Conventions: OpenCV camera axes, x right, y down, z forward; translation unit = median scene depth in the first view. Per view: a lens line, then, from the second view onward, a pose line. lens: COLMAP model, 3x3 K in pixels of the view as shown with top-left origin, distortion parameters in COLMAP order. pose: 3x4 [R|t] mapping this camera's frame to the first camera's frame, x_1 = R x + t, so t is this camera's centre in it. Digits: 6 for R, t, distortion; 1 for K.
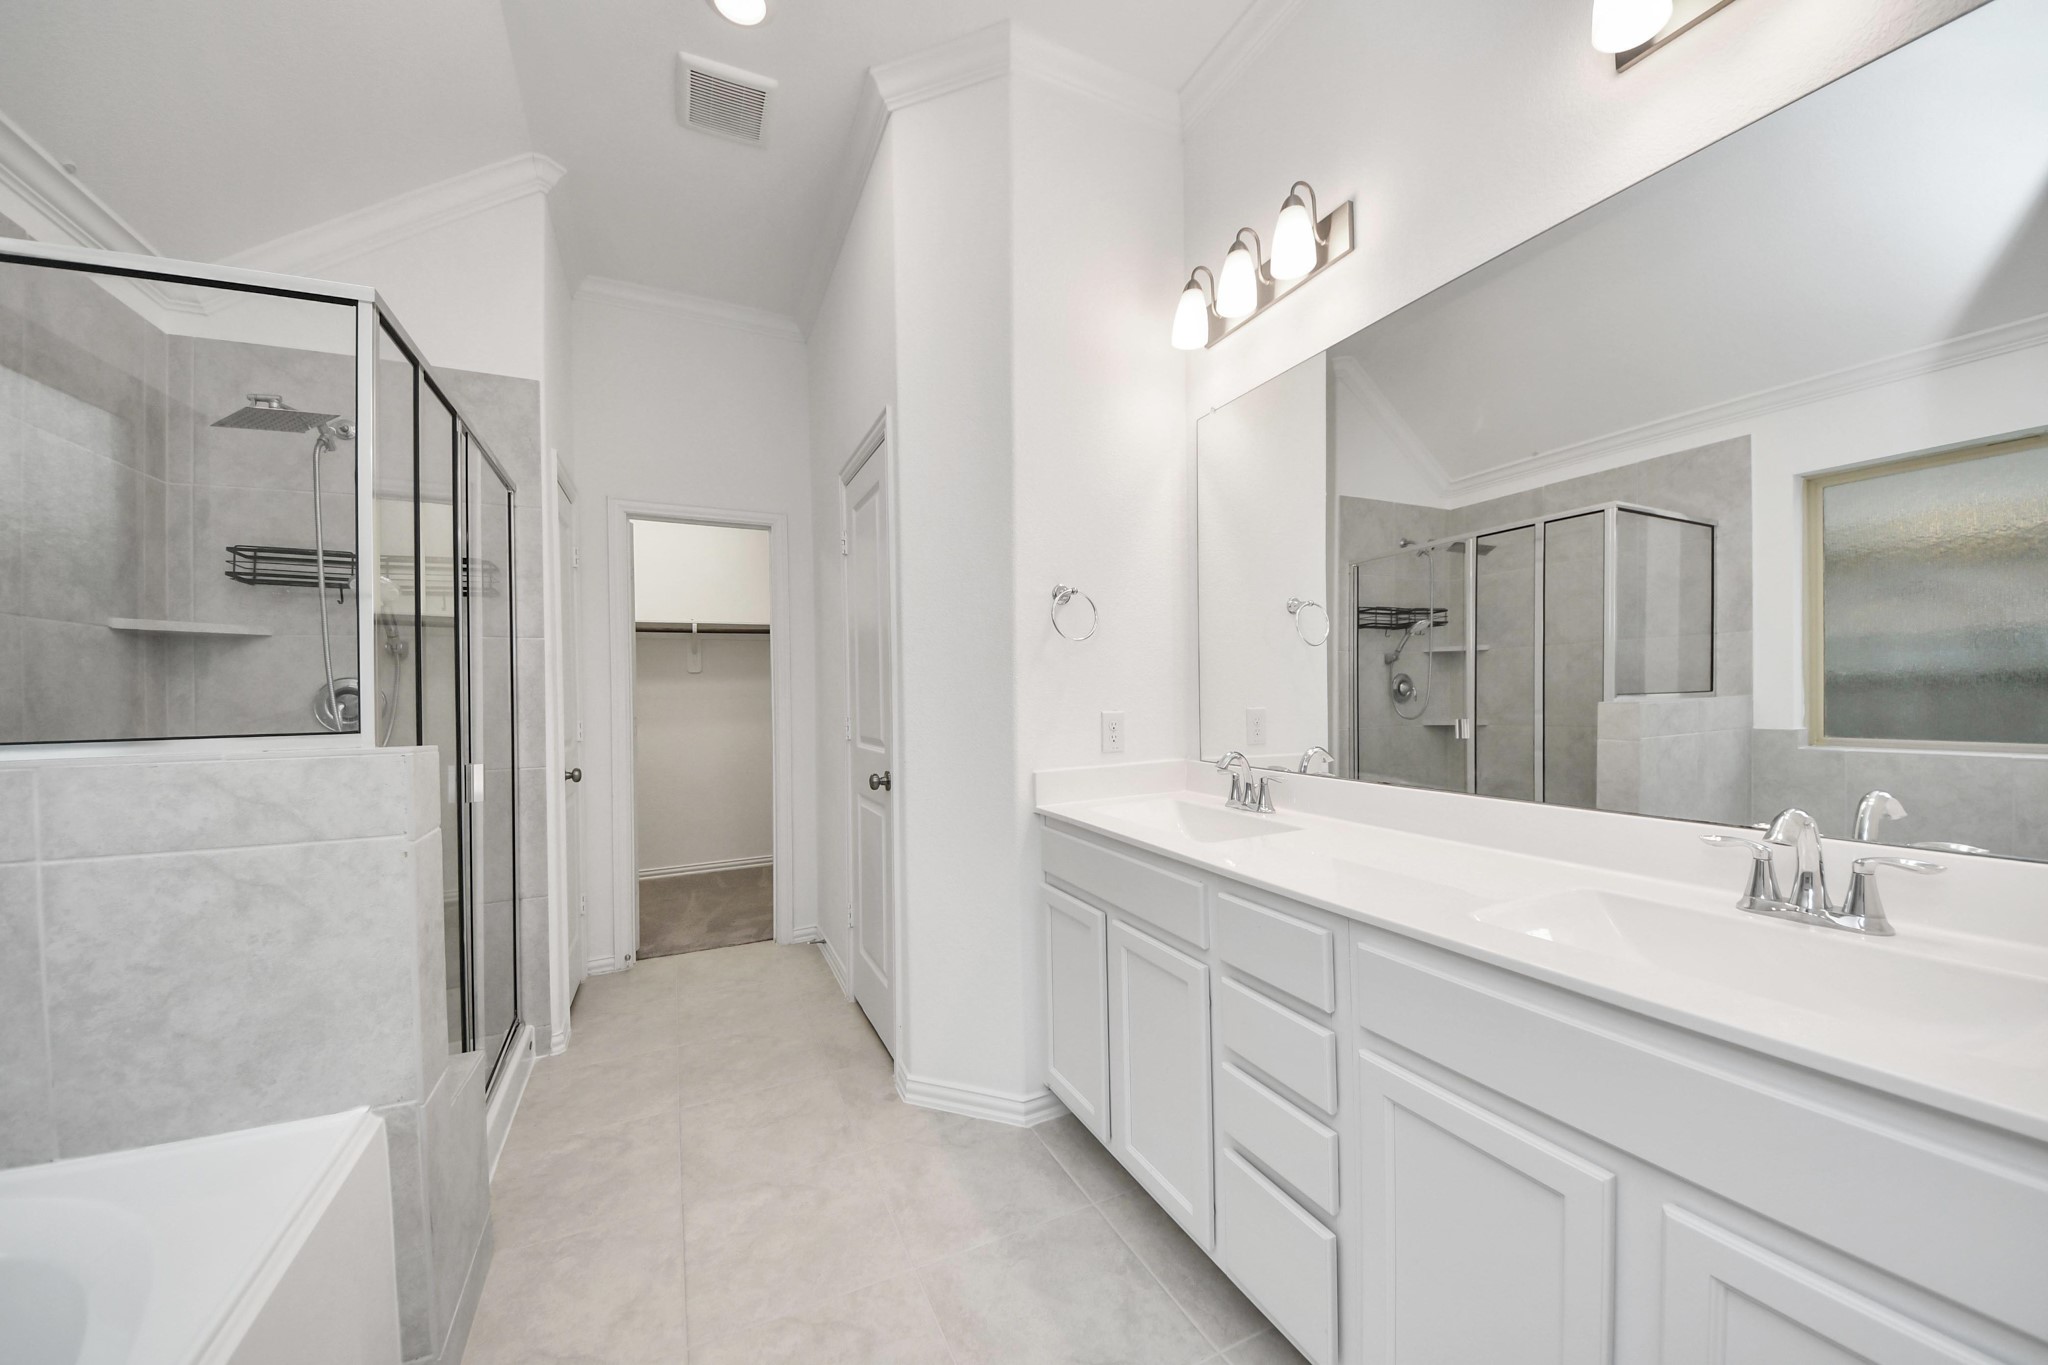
lens RADIAL K [[760.9, 0, 1009.2], [0, 760.9, 687.8], [0, 0, 1]] dist [0.032681, -0.021784]
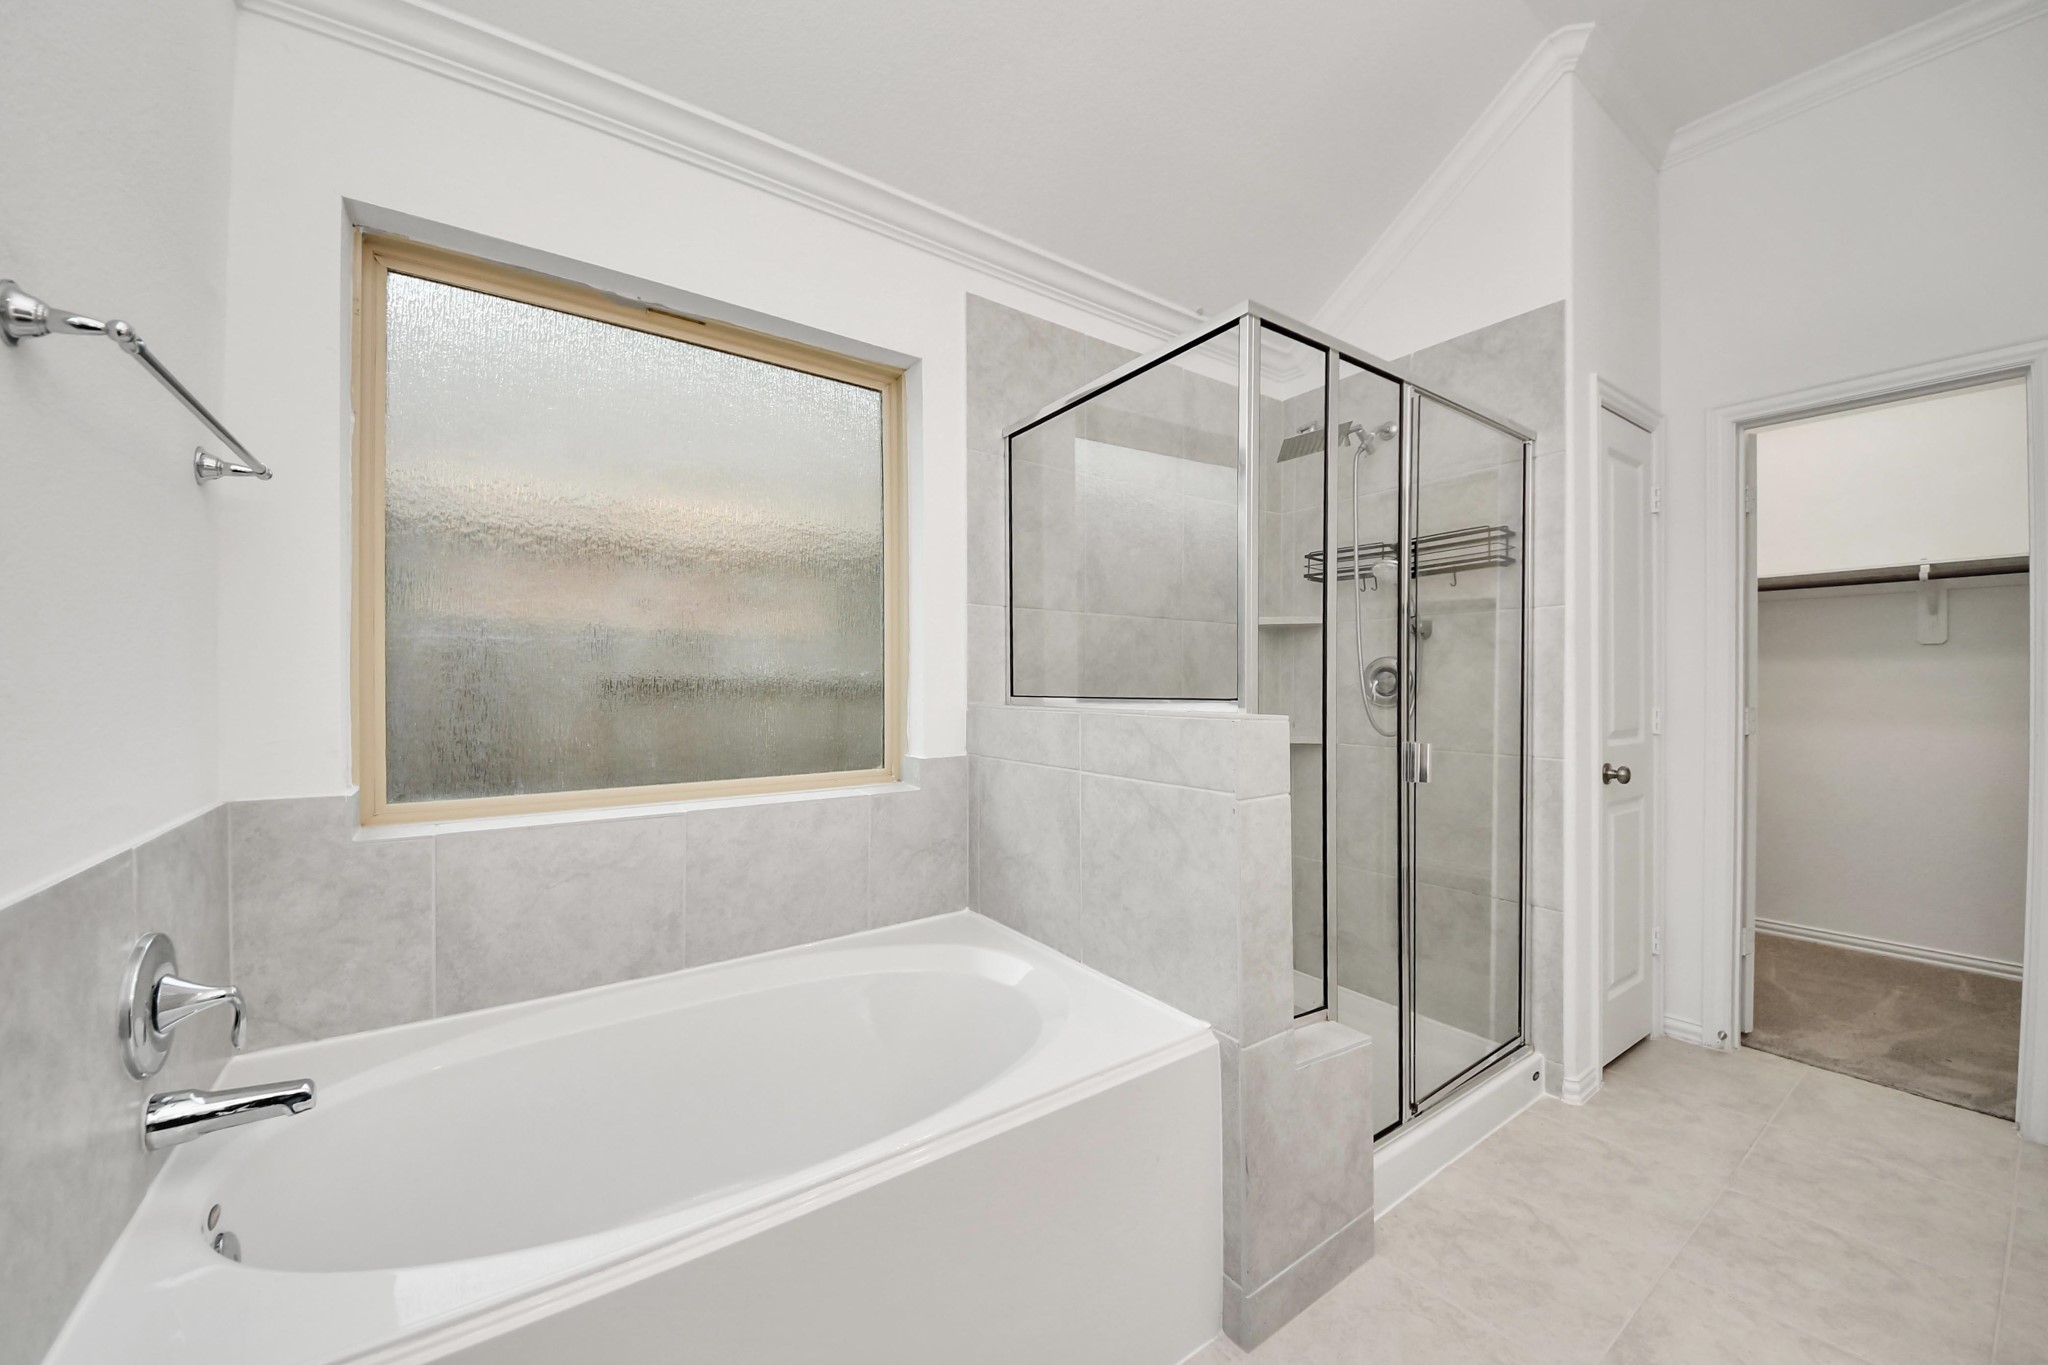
lens RADIAL K [[740.6, 0, 957.0], [0, 740.6, 685.1], [0, 0, 1]] dist [0.017010, -0.010537]
pose [[0.172822, 0.017460, -0.984798, 0.086582], [-0.002255, 0.999847, 0.017331, 0.009749], [0.984951, -0.000774, 0.172834, 0.205990]]
